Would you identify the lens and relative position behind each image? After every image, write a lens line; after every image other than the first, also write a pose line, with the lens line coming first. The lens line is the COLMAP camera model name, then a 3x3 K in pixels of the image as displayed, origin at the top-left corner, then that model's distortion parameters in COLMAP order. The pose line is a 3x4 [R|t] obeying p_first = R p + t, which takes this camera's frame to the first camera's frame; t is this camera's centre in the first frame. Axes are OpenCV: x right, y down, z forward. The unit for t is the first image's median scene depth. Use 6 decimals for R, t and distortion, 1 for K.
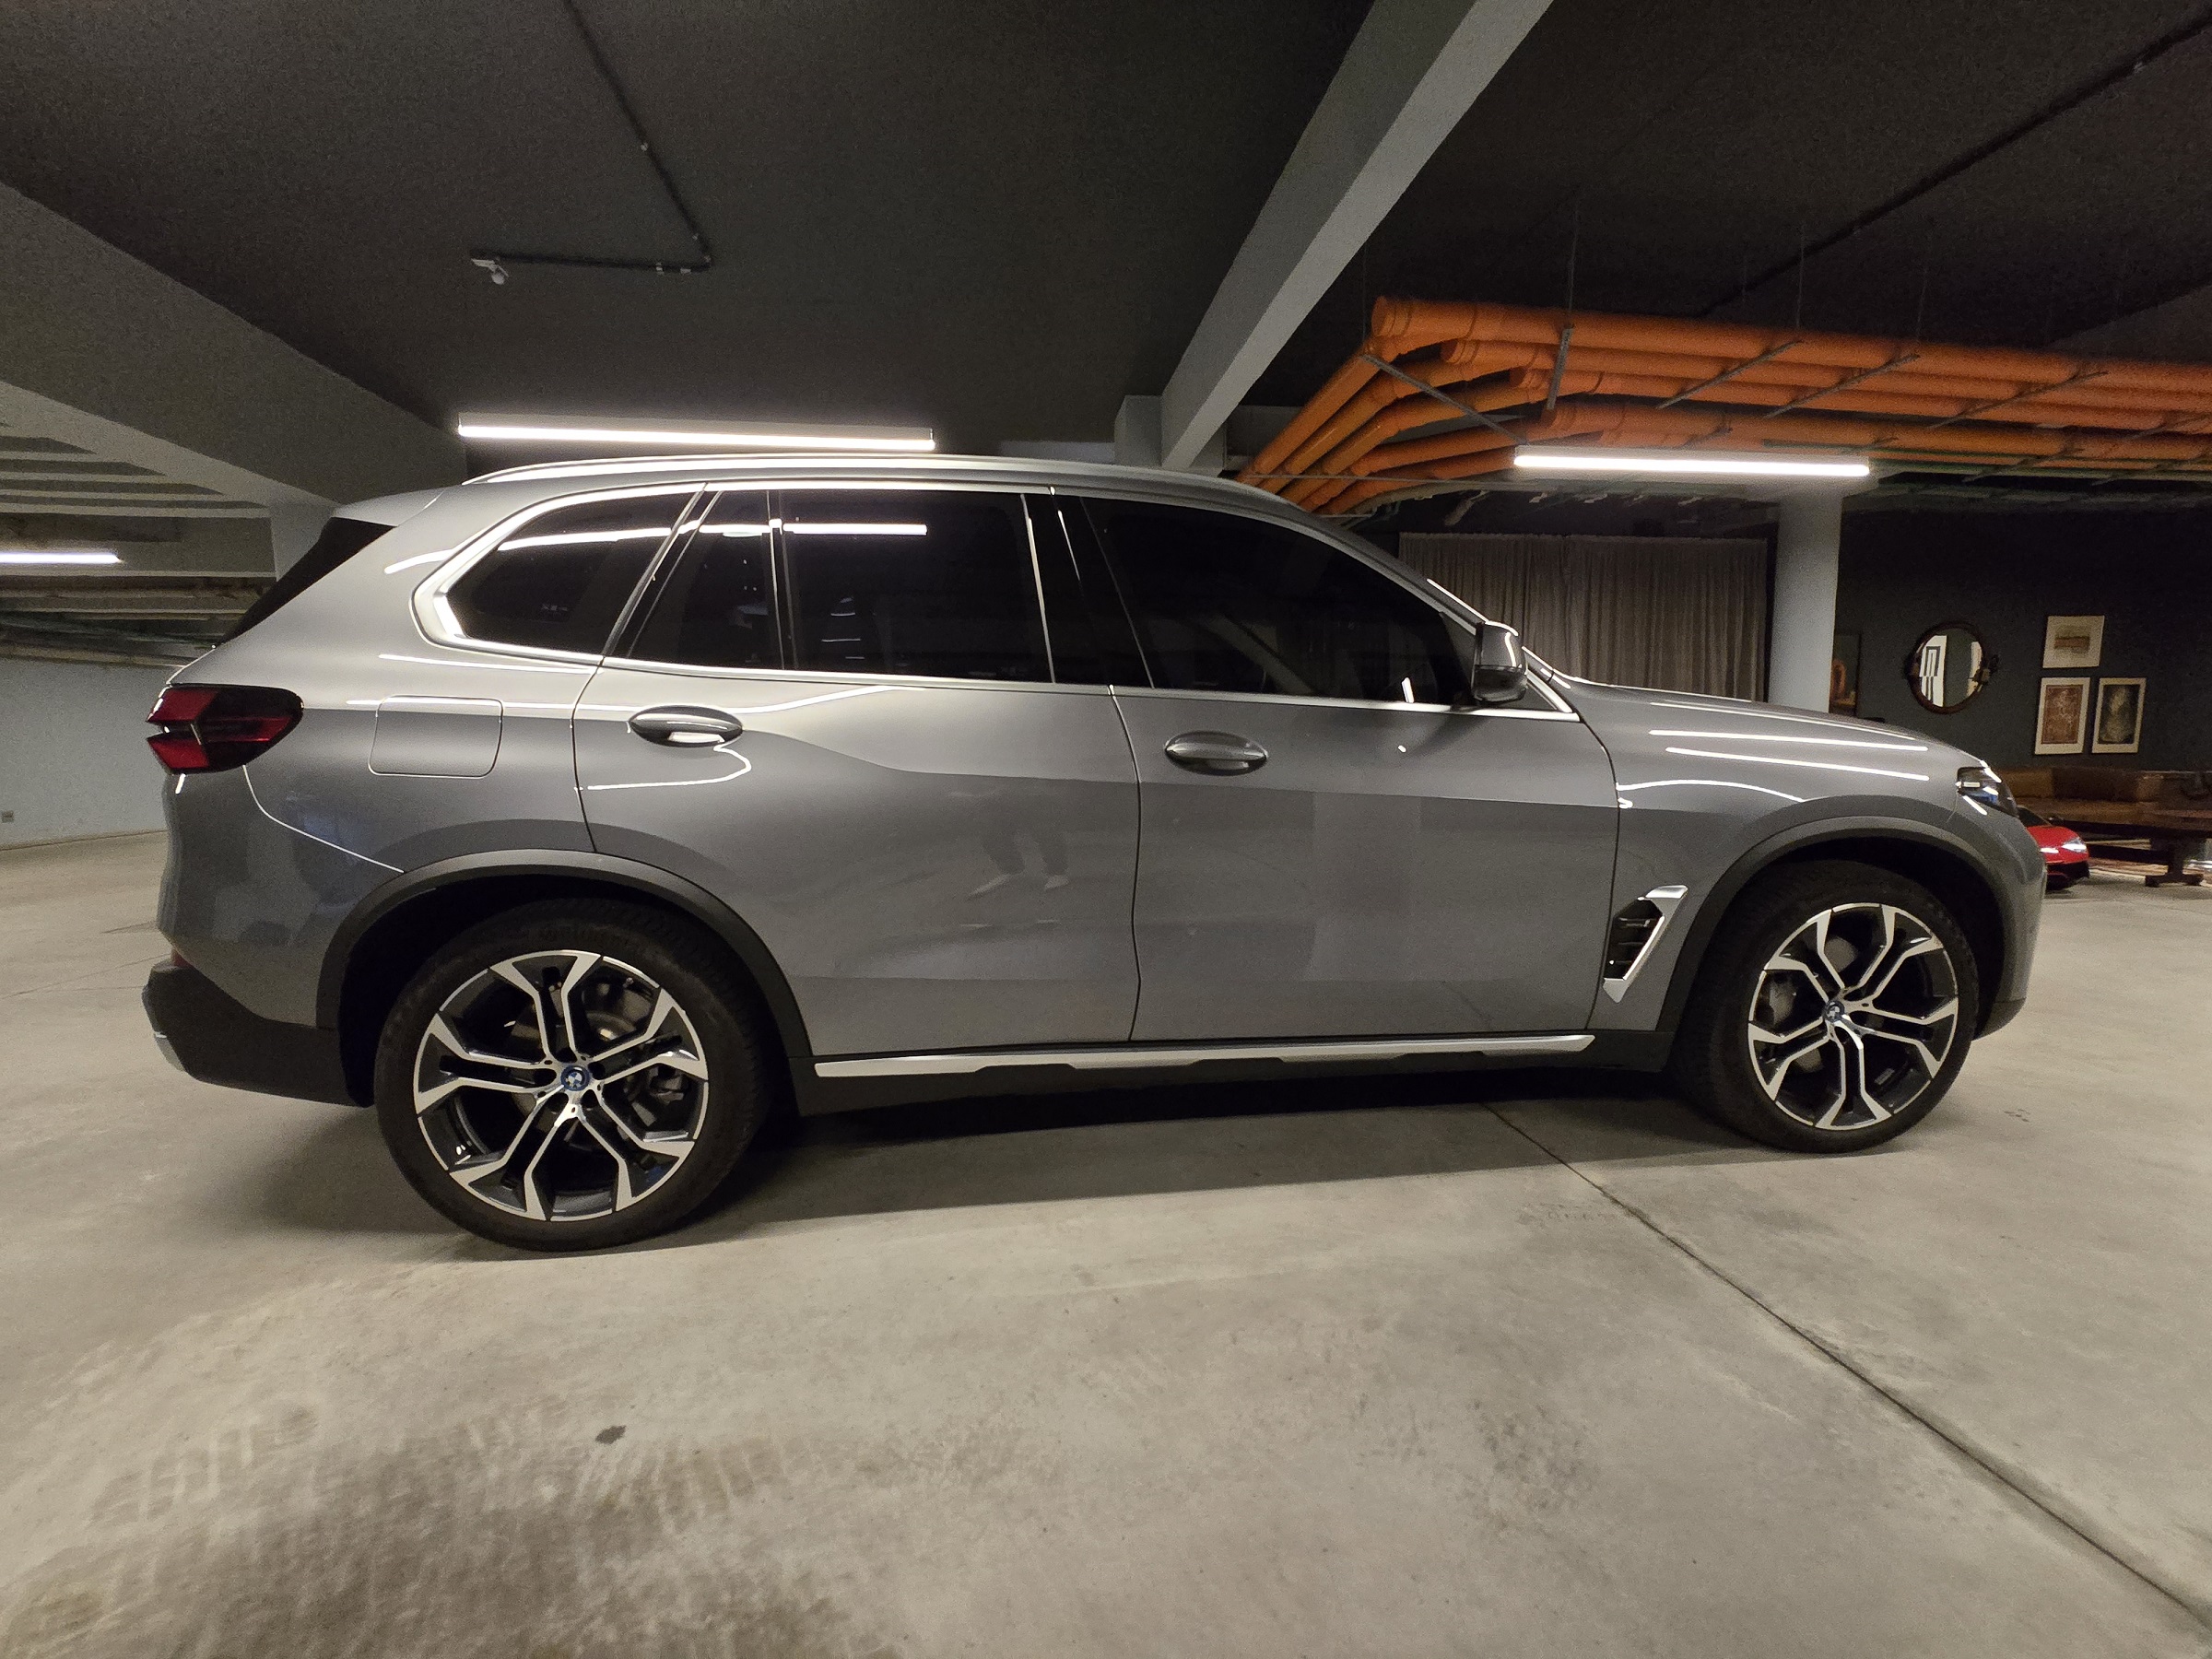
lens RADIAL K [[903.7, 0, 1098.6], [0, 903.7, 826.6], [0, 0, 1]] dist [-0.004997, 0.001844]
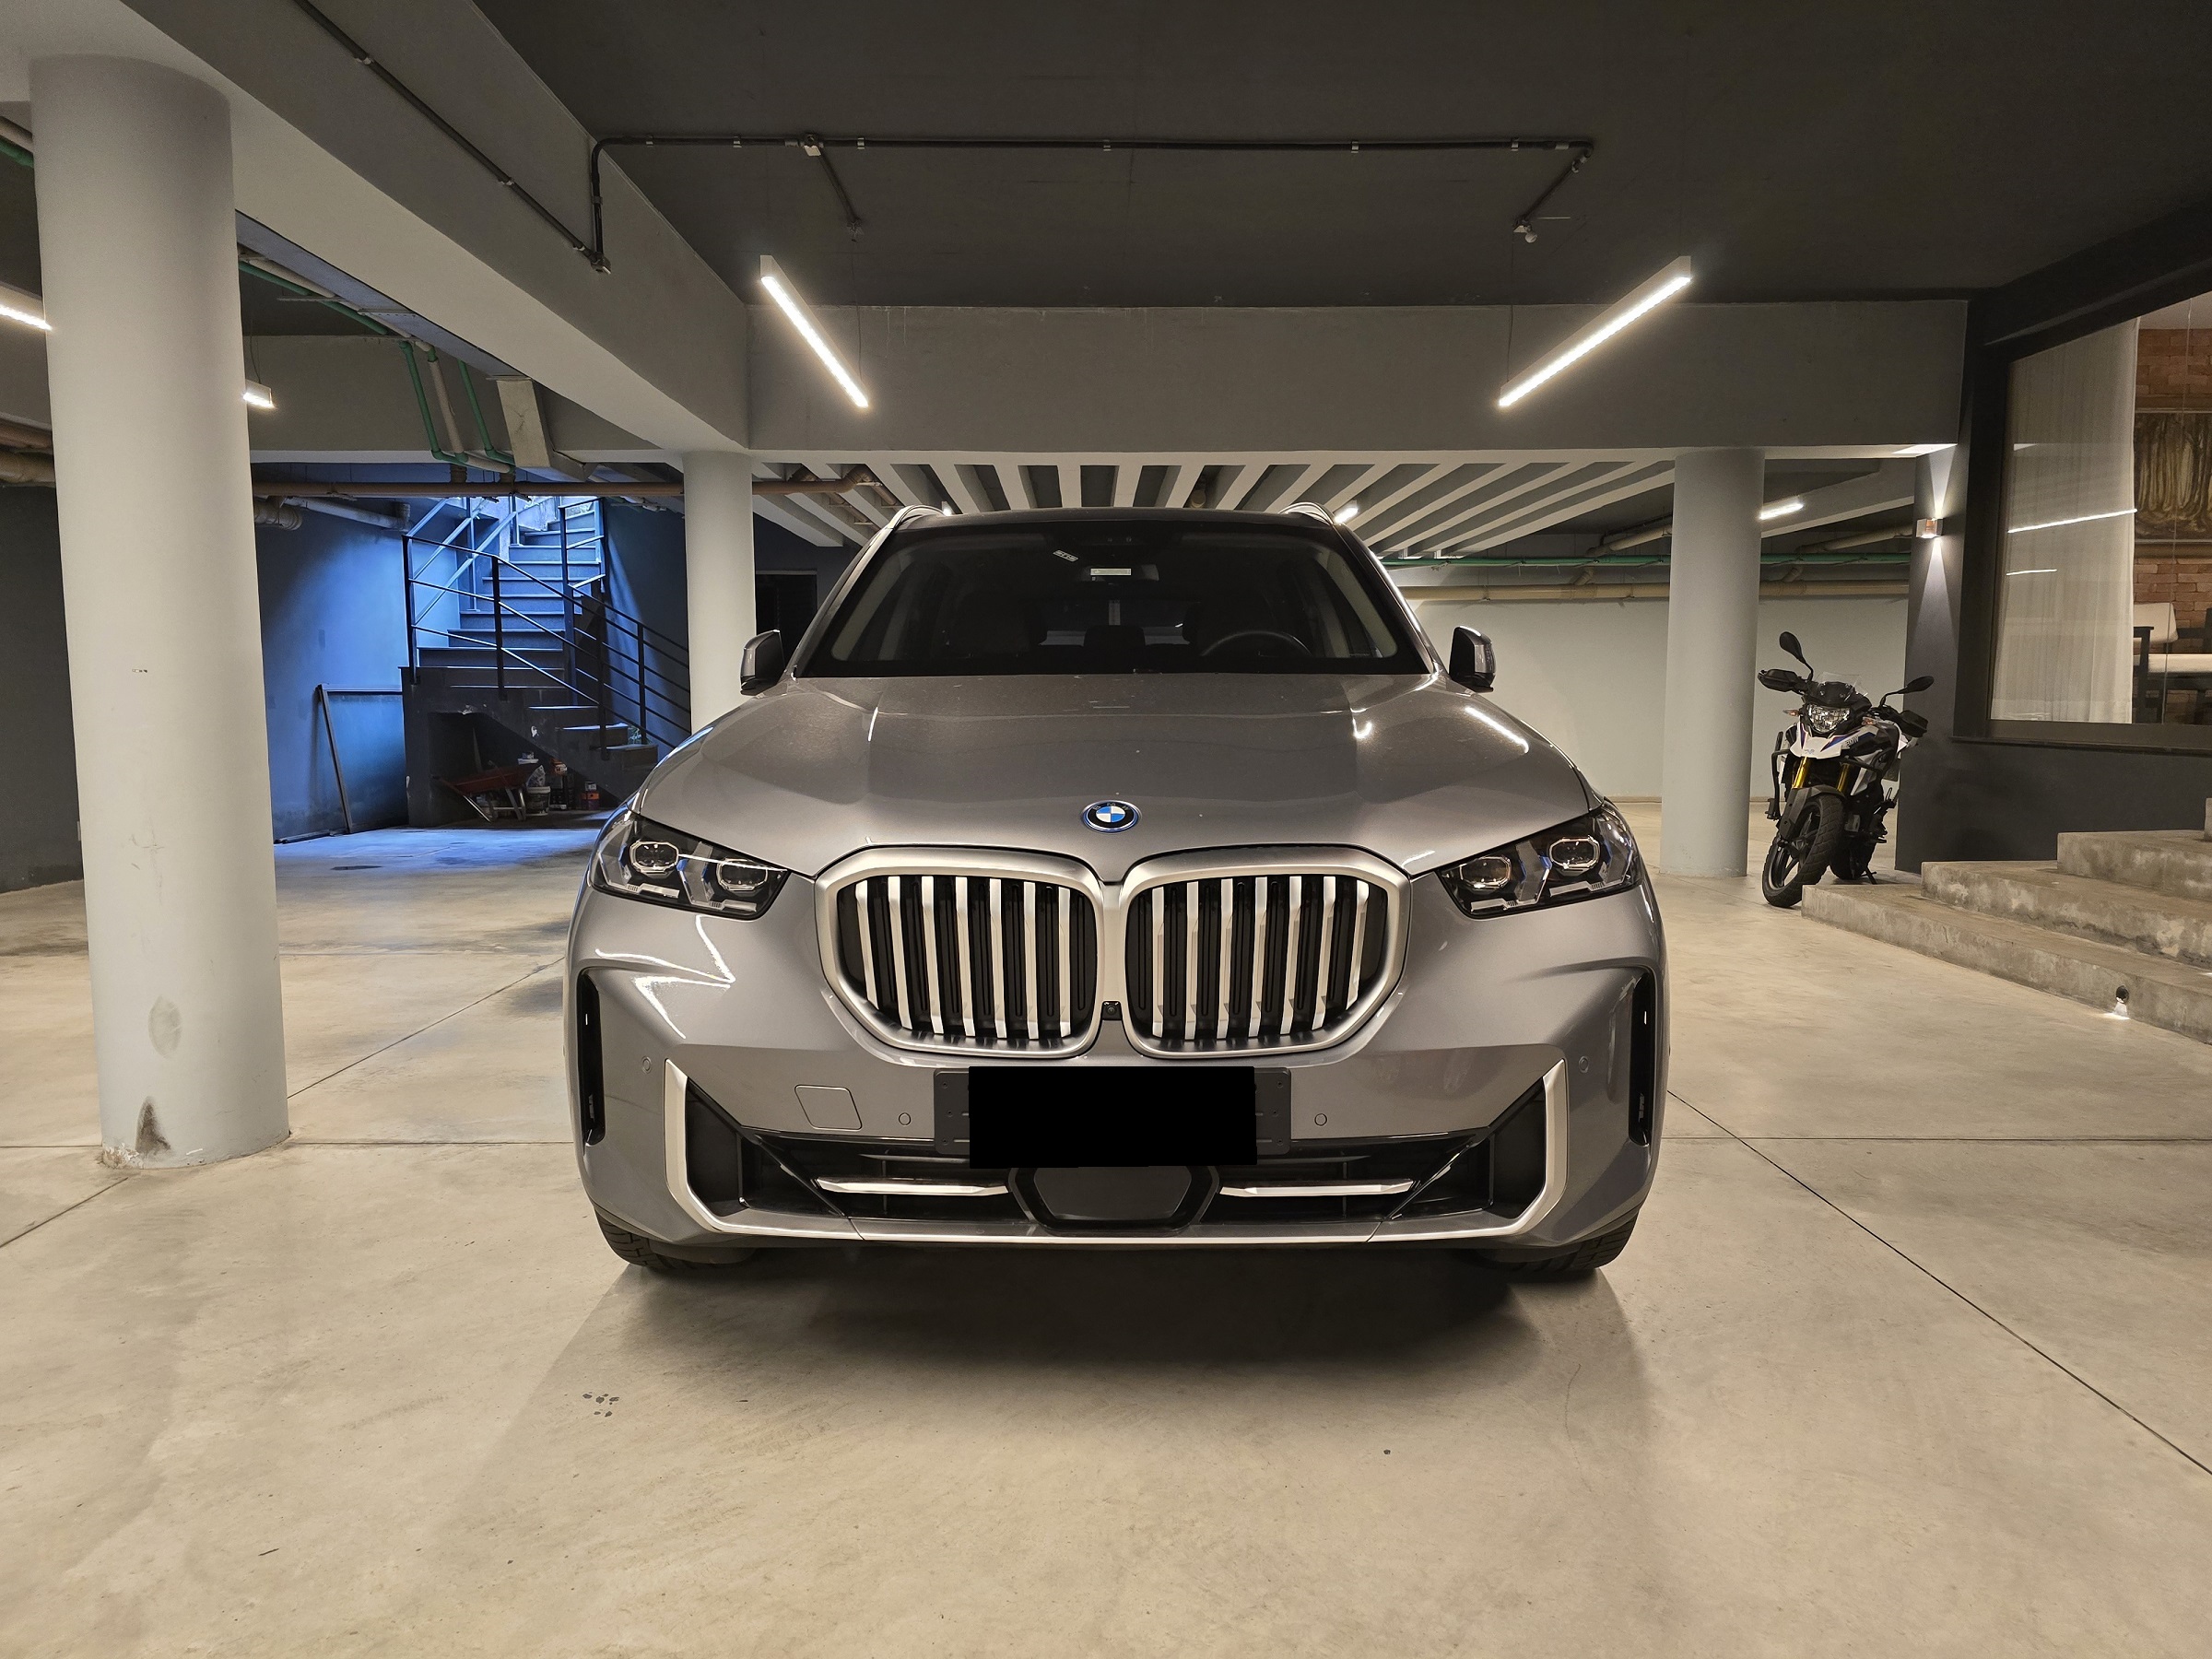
lens RADIAL K [[1482.7, 0, 1099.5], [0, 1482.7, 827.3], [0, 0, 1]] dist [0.023663, -0.004732]
pose [[-0.123476, 0.106081, -0.986661, 2.575885], [-0.096127, 0.988316, 0.118288, -0.275347], [0.987681, 0.109450, -0.111836, 1.874300]]
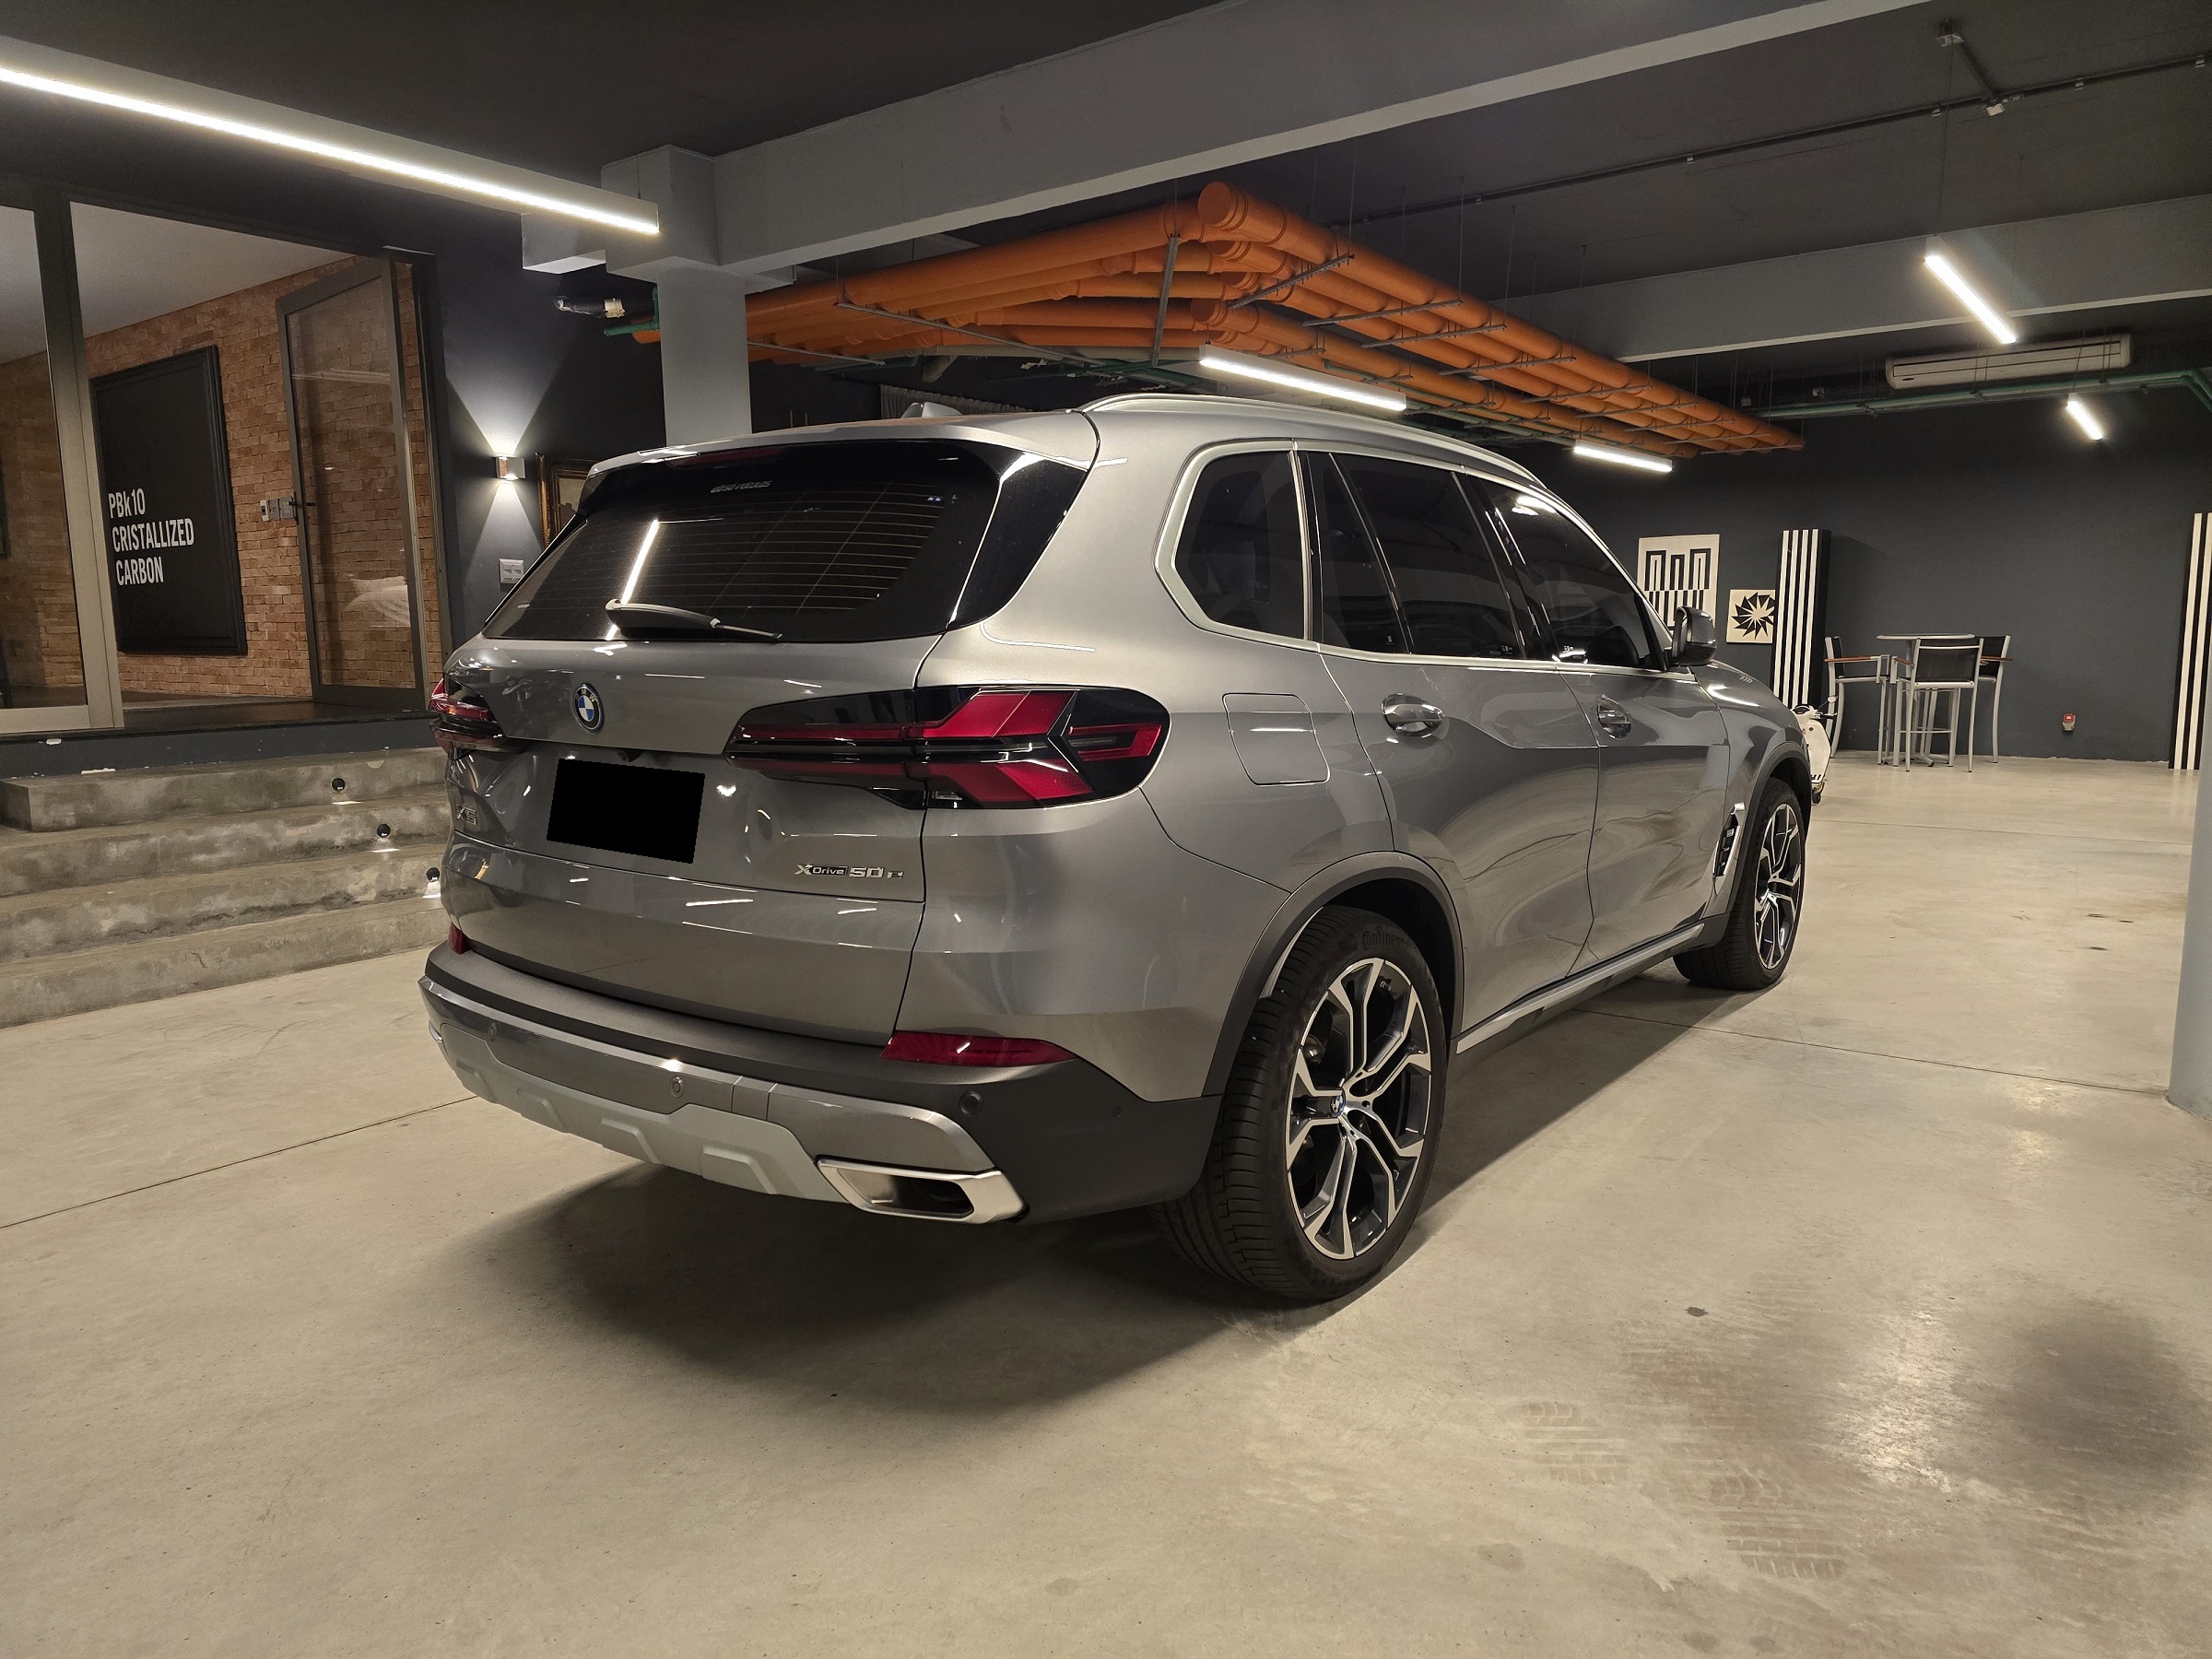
lens RADIAL K [[1482.7, 0, 1097.5], [0, 1482.7, 832.5], [0, 0, 1]] dist [0.023663, -0.004732]
pose [[0.709906, -0.092468, 0.698200, -1.855711], [0.071903, 0.995679, 0.058757, -0.103253], [-0.700617, 0.008491, 0.713487, 0.102823]]
